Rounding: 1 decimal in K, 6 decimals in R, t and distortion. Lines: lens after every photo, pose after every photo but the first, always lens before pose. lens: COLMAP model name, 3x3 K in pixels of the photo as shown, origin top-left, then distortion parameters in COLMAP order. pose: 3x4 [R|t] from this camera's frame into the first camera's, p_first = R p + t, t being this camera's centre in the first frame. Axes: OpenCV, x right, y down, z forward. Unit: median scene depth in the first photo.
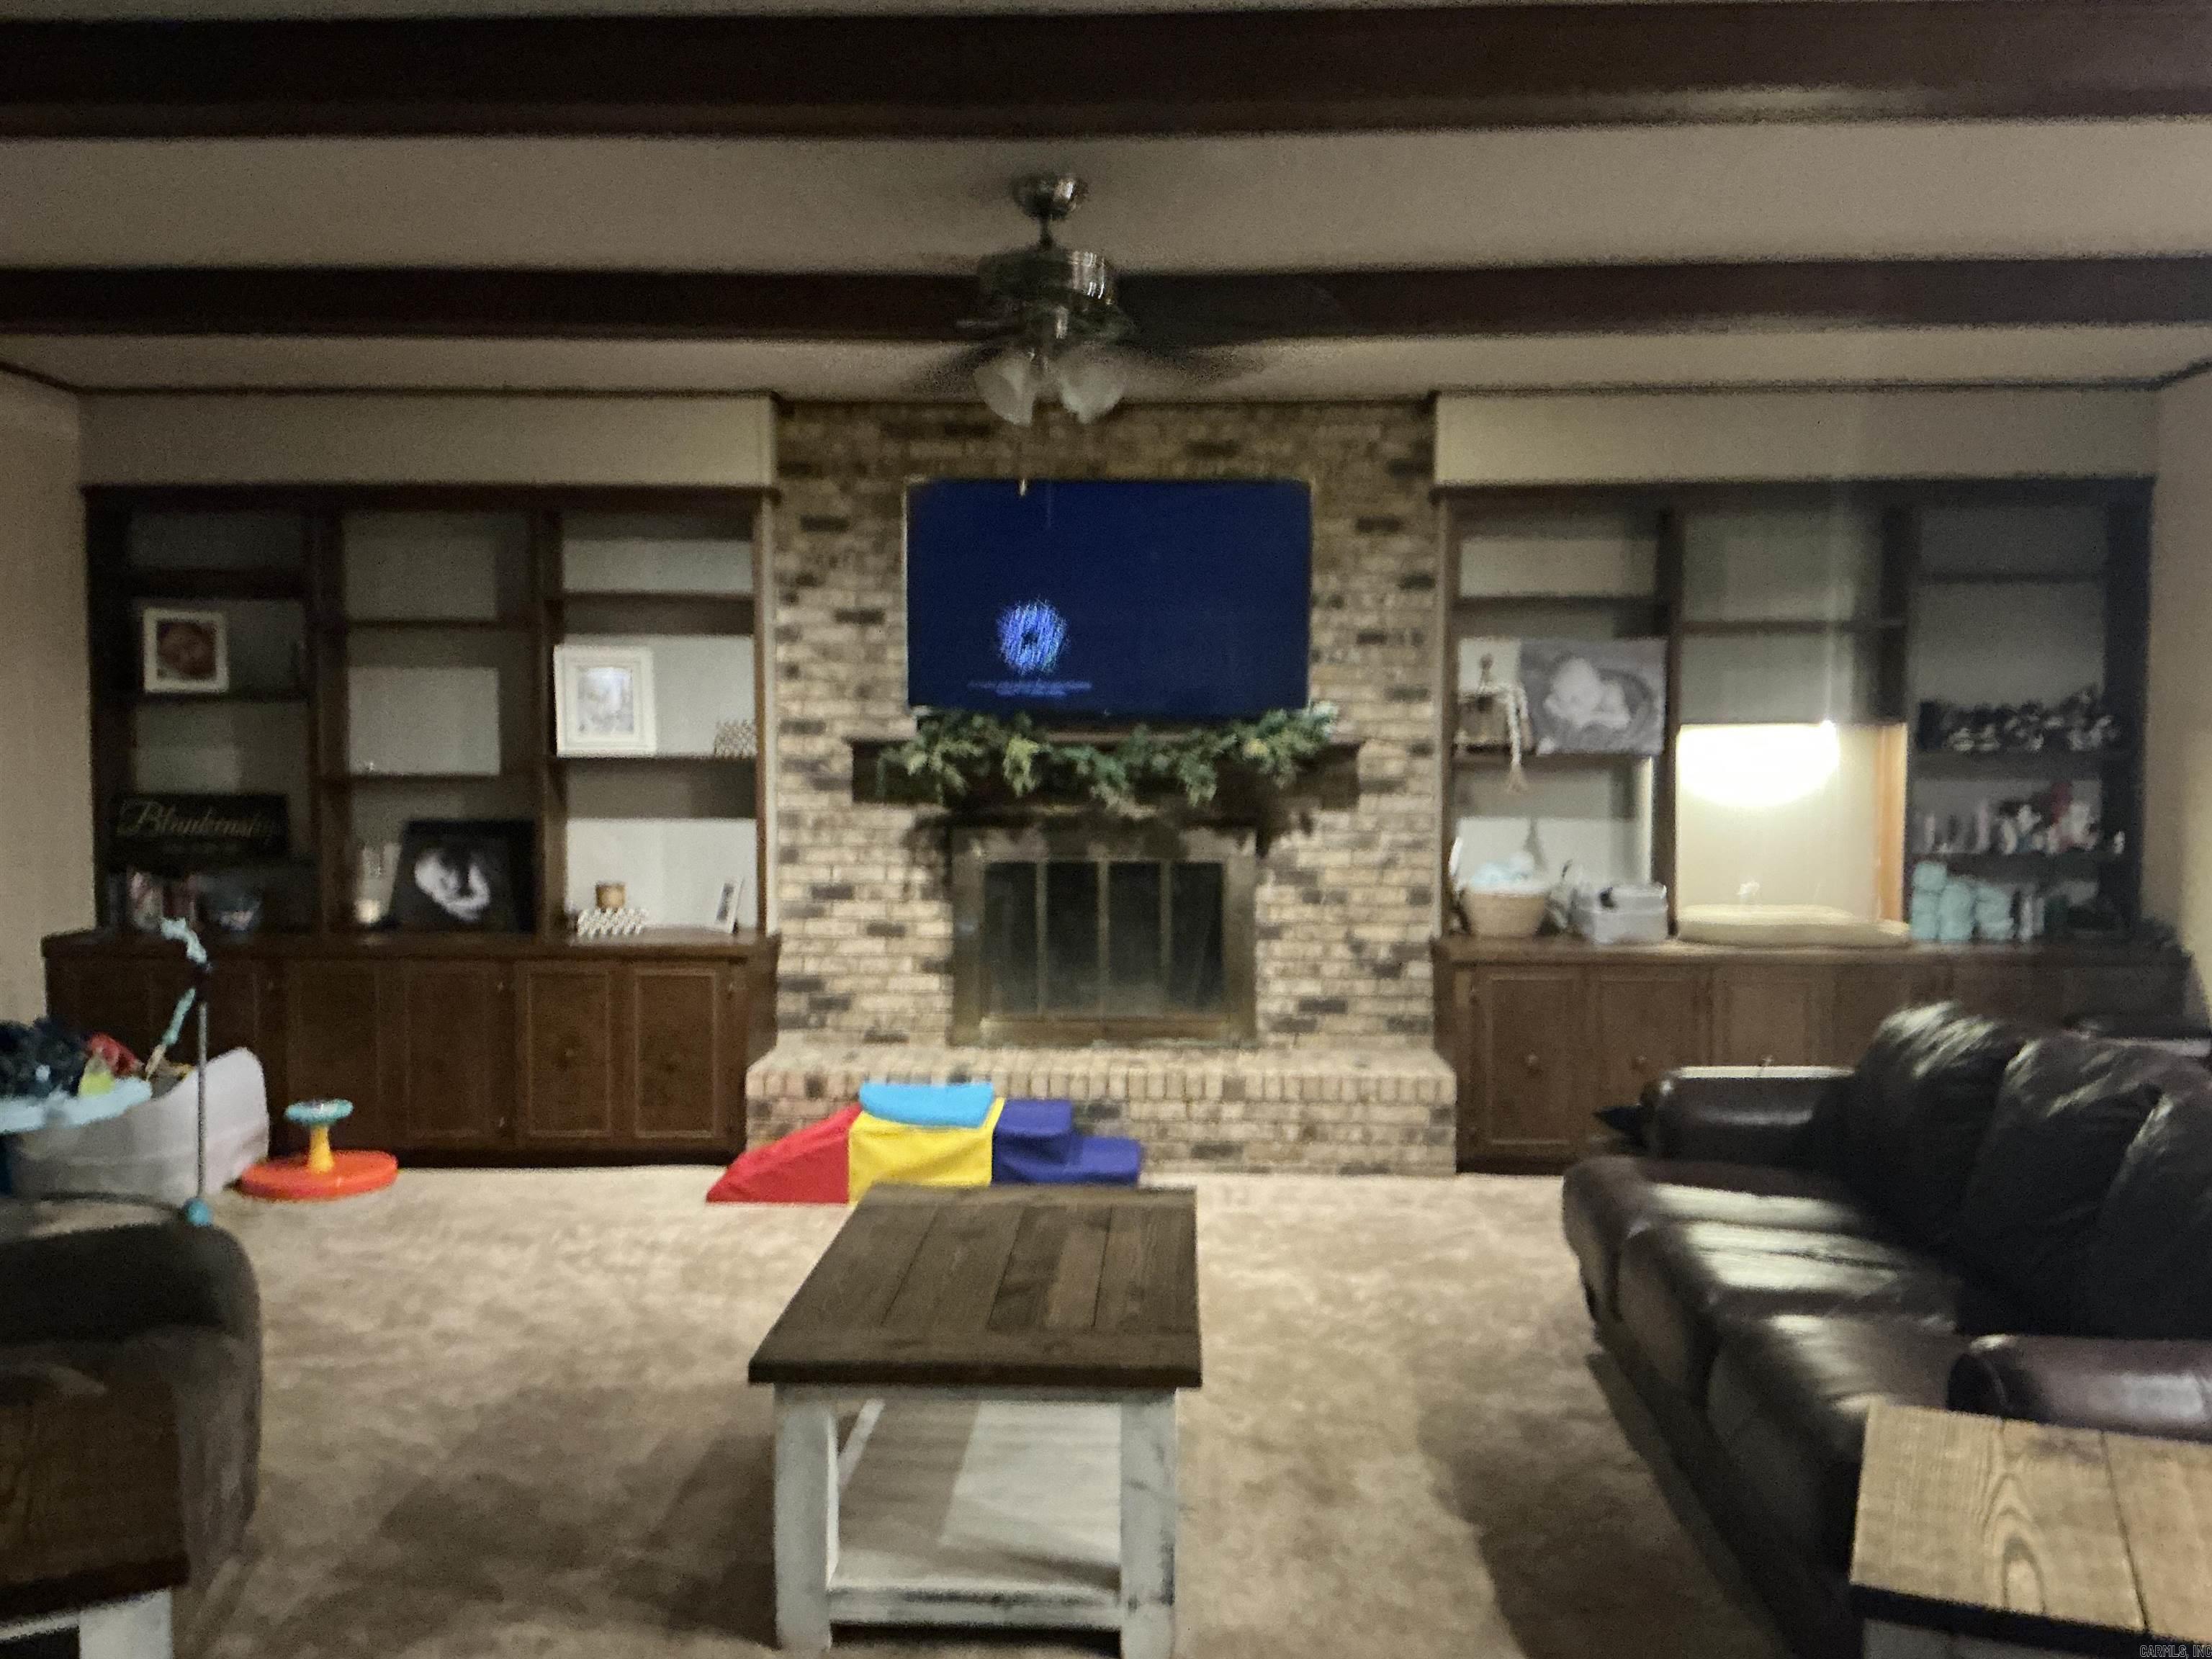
lens RADIAL K [[1842.4, 0, 1130.1], [0, 1842.4, 830.7], [0, 0, 1]] dist [0.119424, -0.225165]
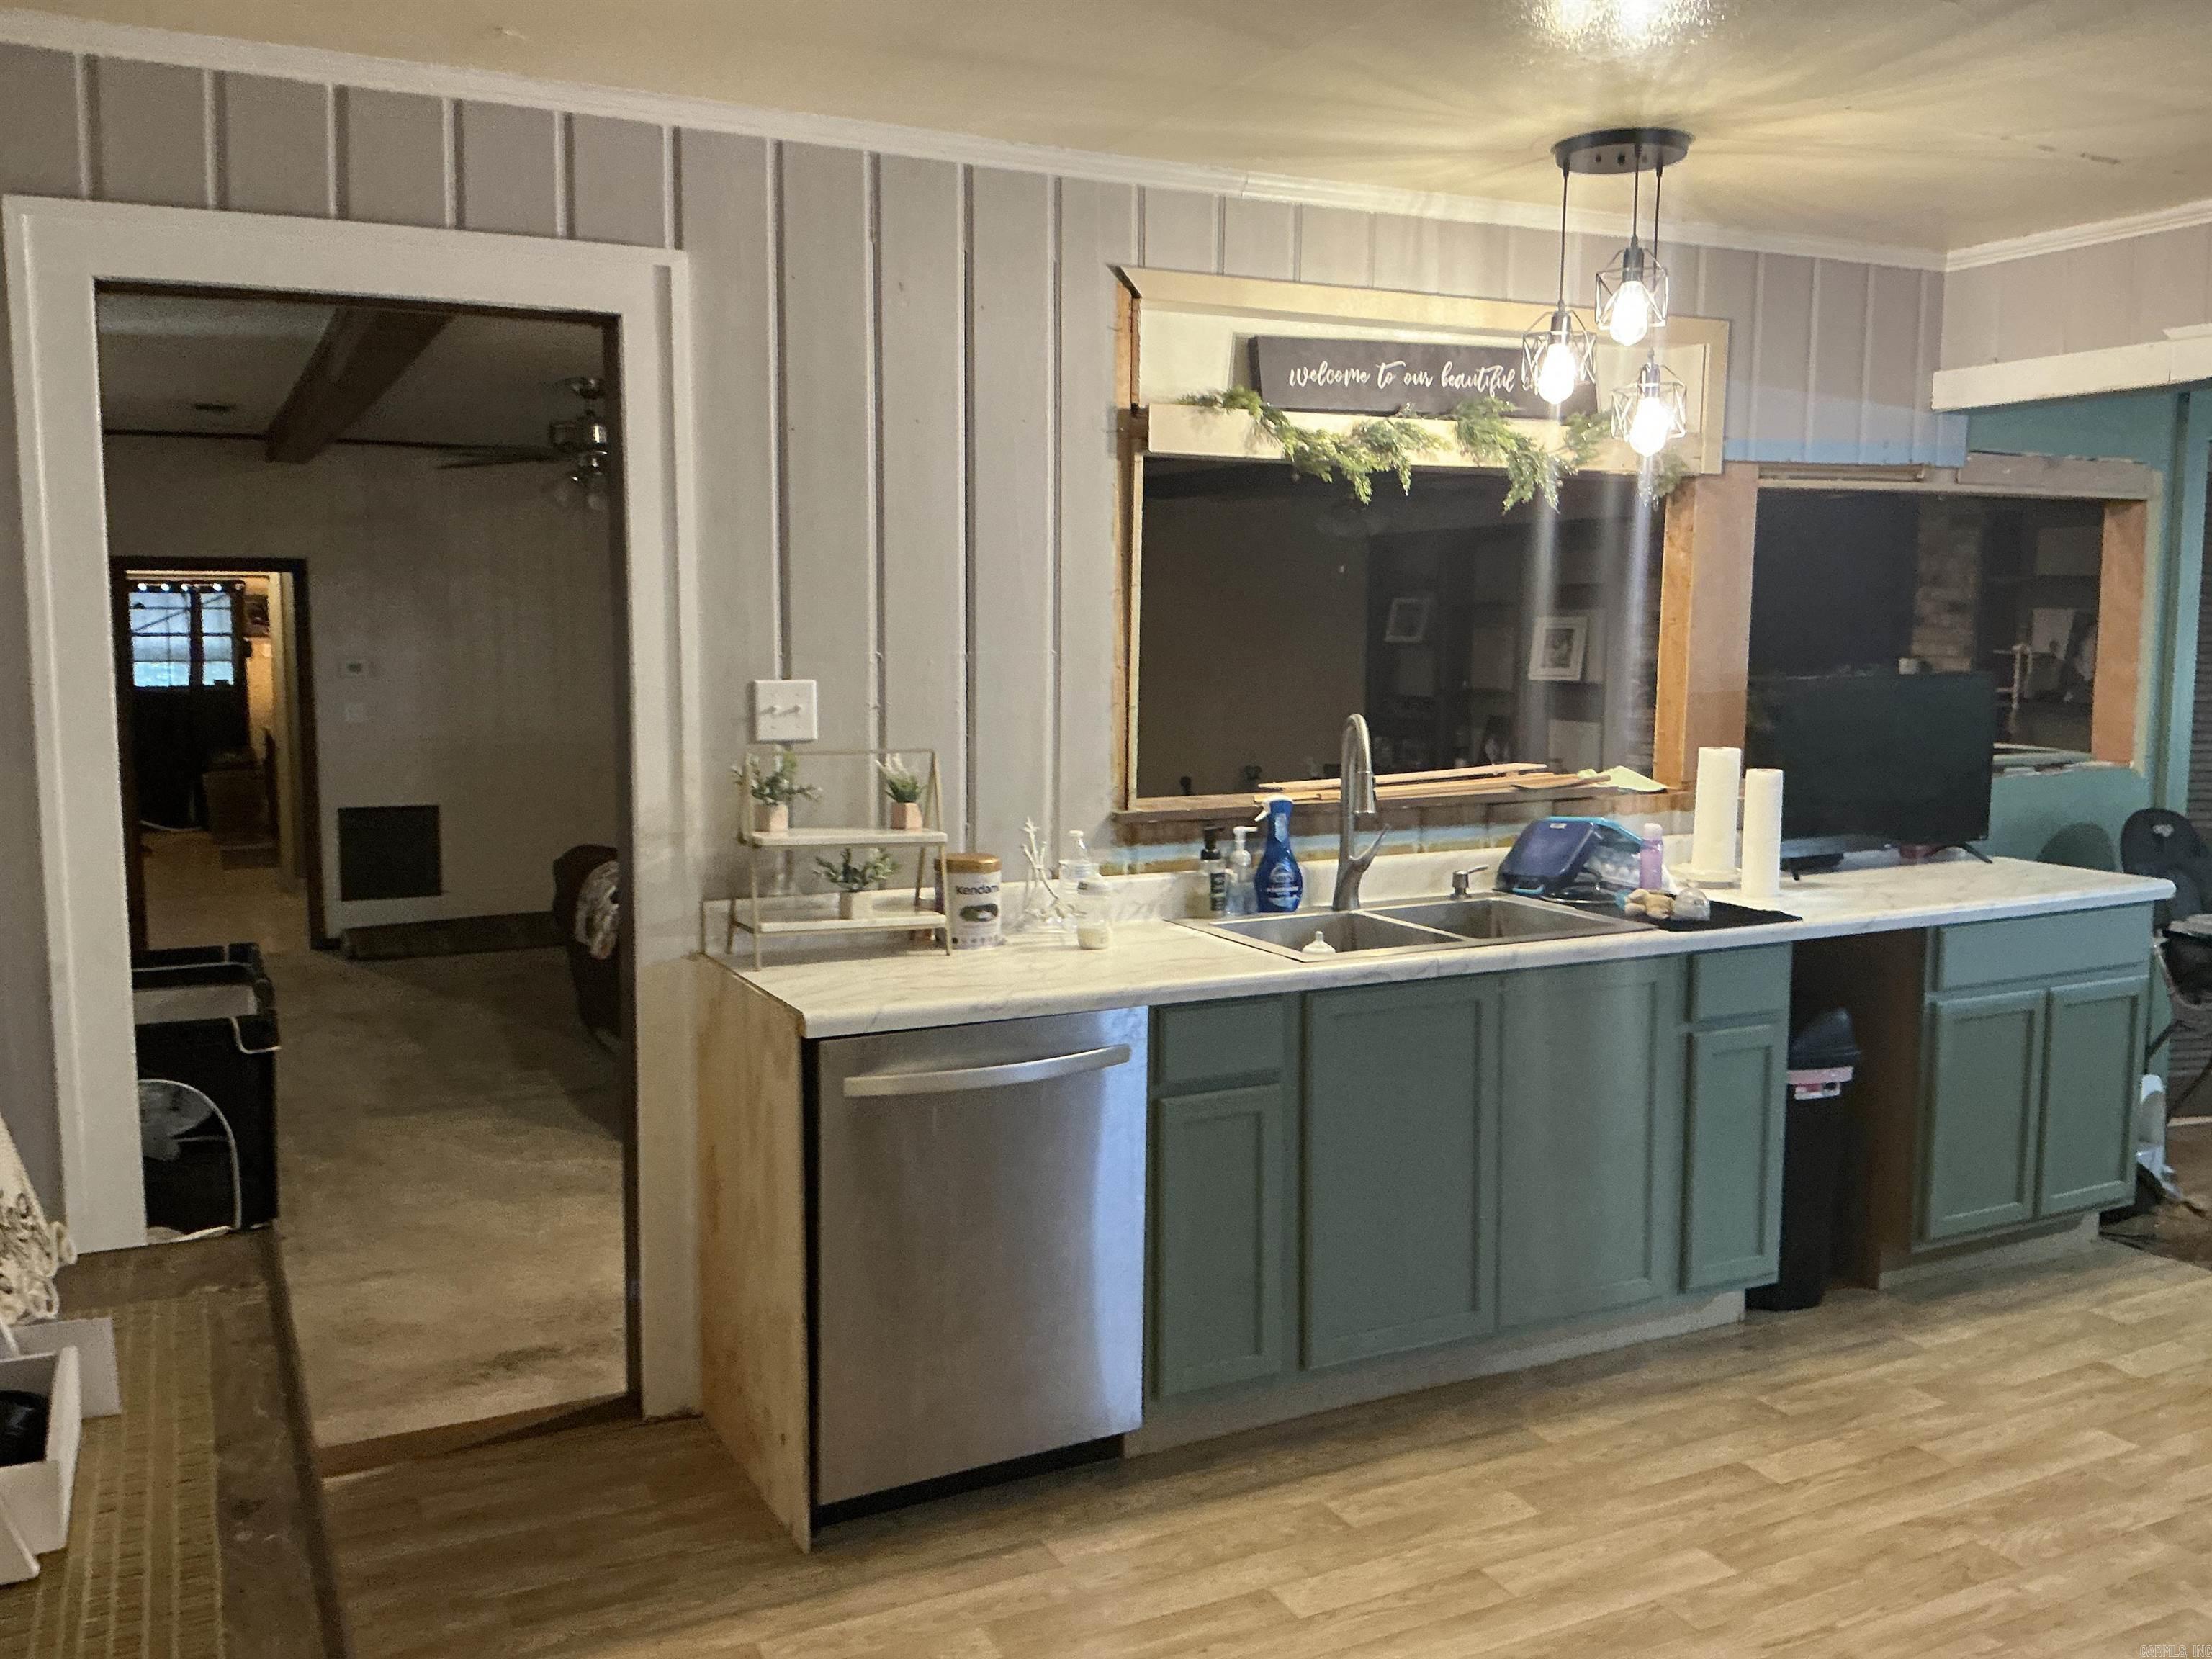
lens RADIAL K [[1842.4, 0, 1084.4], [0, 1842.4, 843.9], [0, 0, 1]] dist [0.119424, -0.225165]
pose [[0.462493, 0.108612, -0.879945, 1.021078], [-0.049162, 0.994083, 0.096861, -0.036434], [0.885259, -0.001537, 0.465096, -0.156025]]
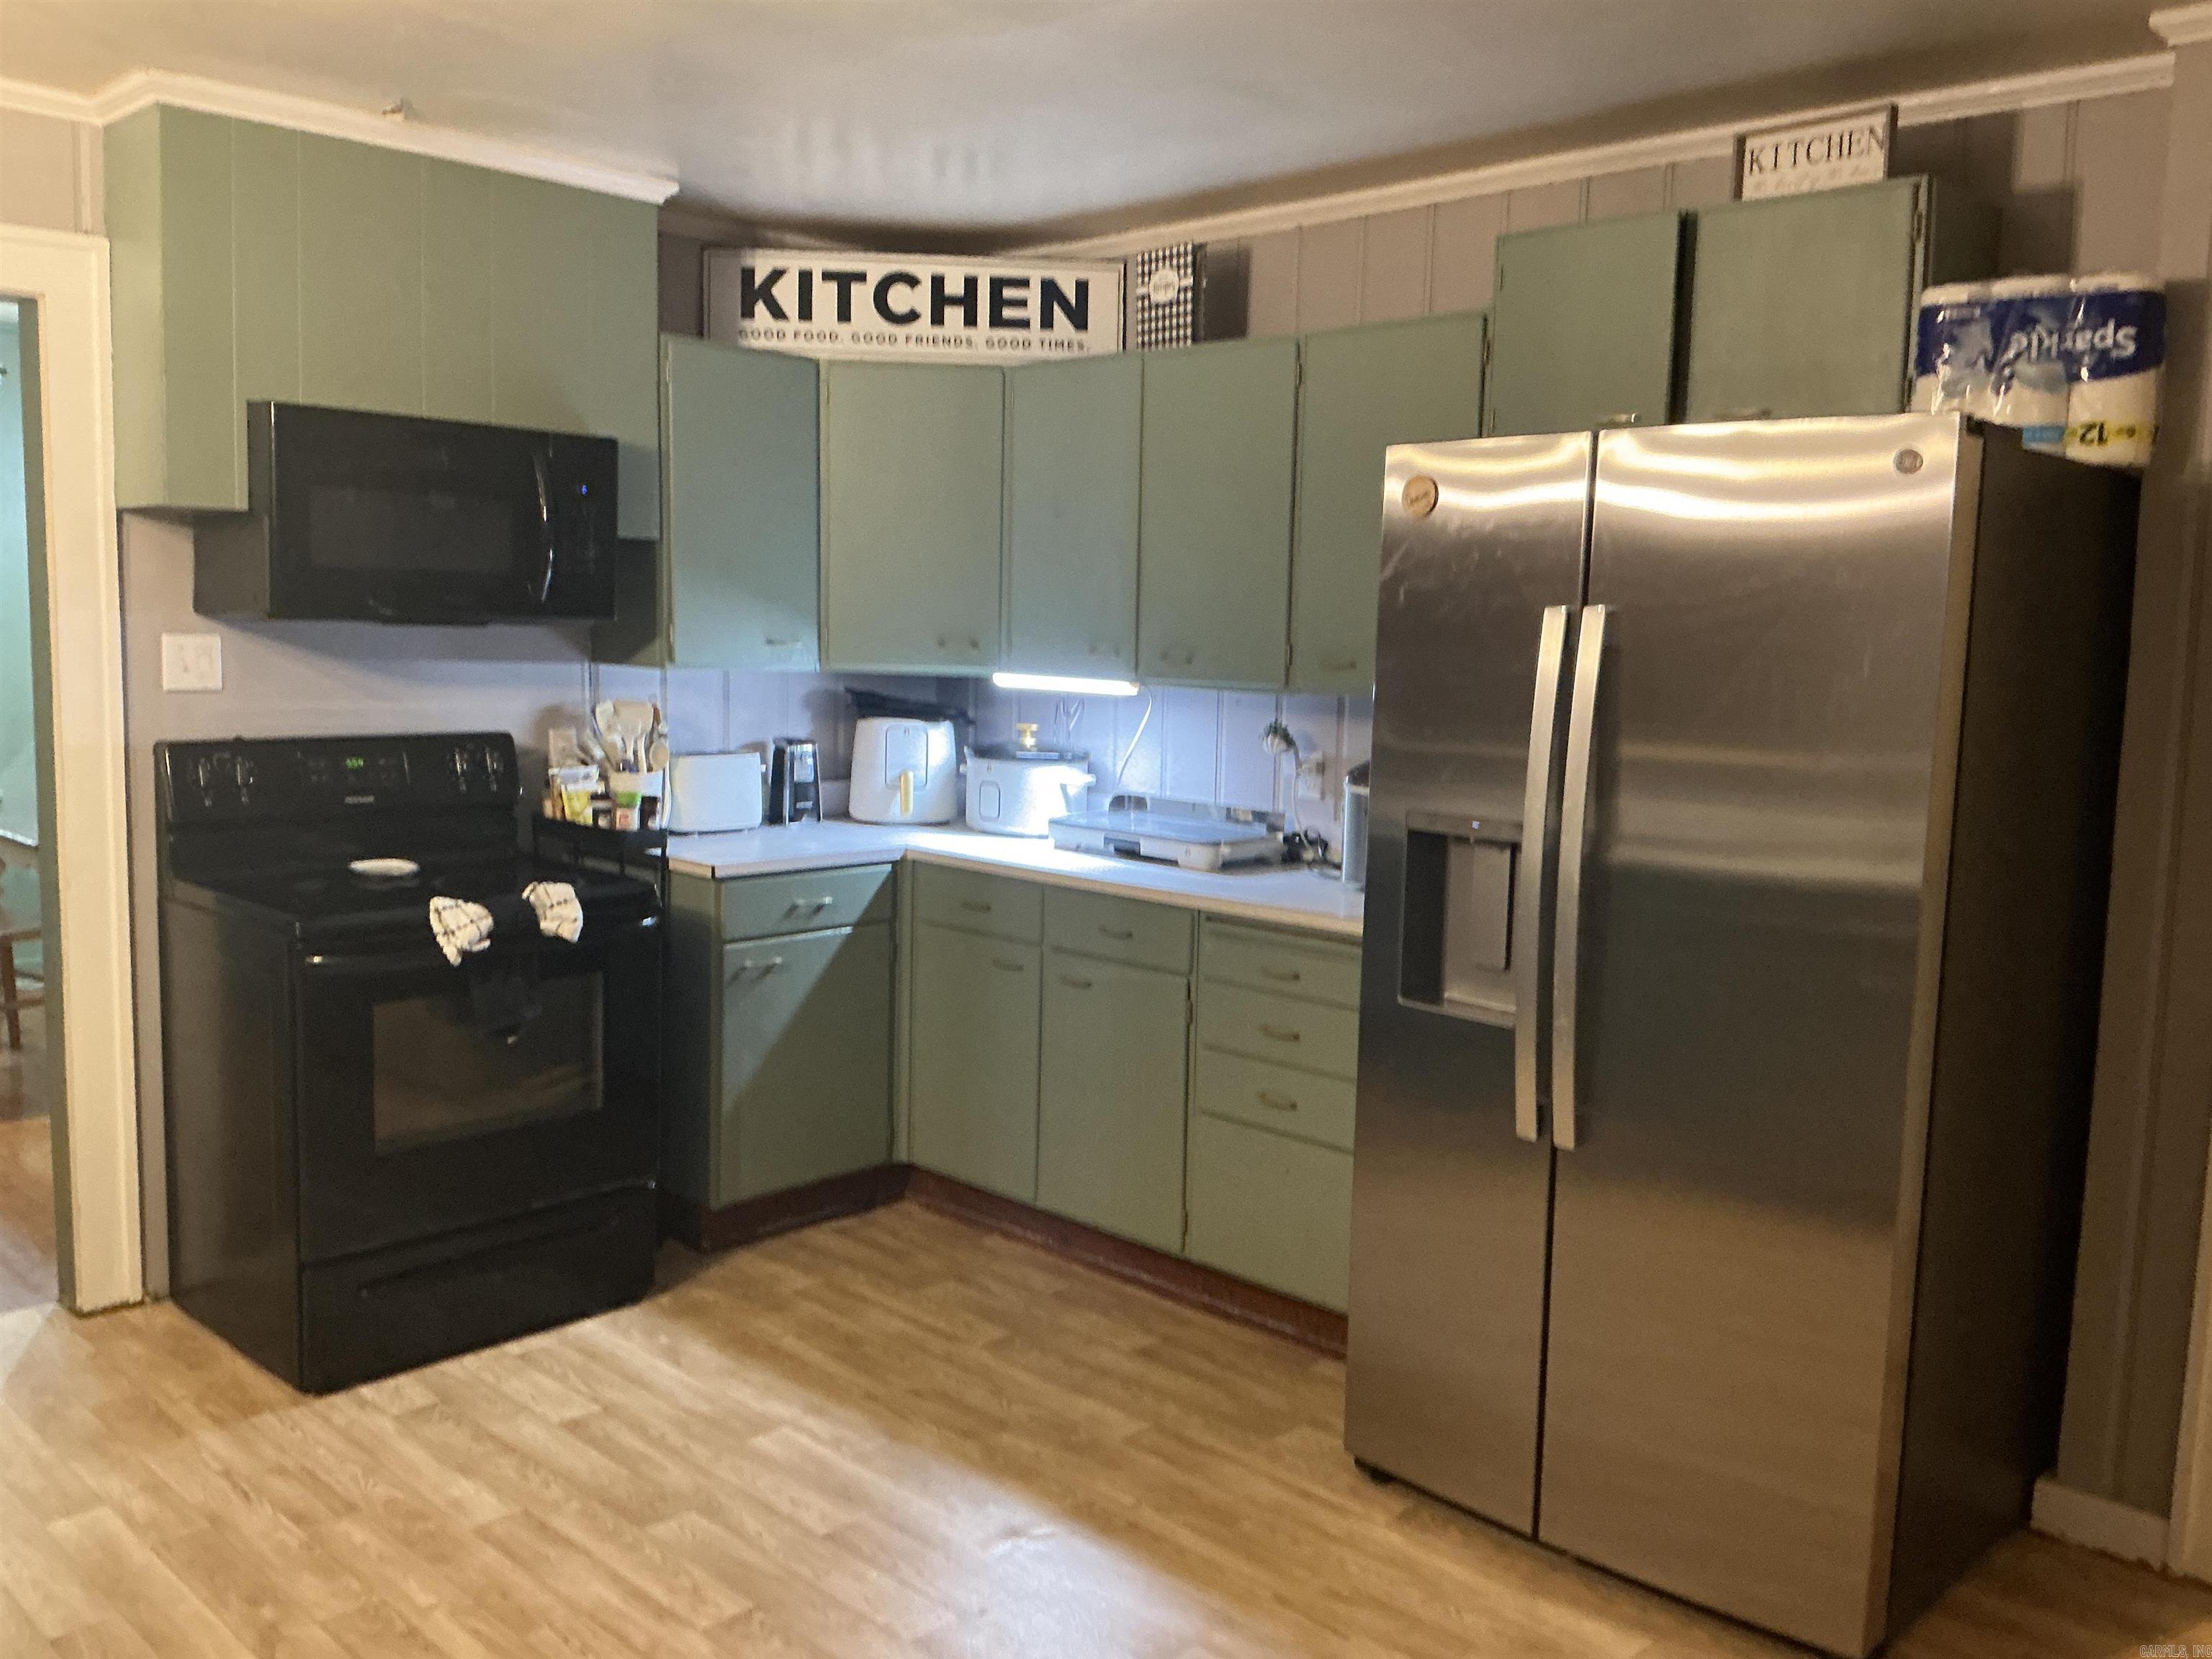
lens RADIAL K [[1842.4, 0, 1110.5], [0, 1842.4, 834.8], [0, 0, 1]] dist [0.119424, -0.225165]
pose [[0.682318, -0.069941, 0.727702, 0.549806], [0.015230, 0.996557, 0.081501, -0.032487], [-0.730897, -0.044527, 0.681034, -0.141856]]
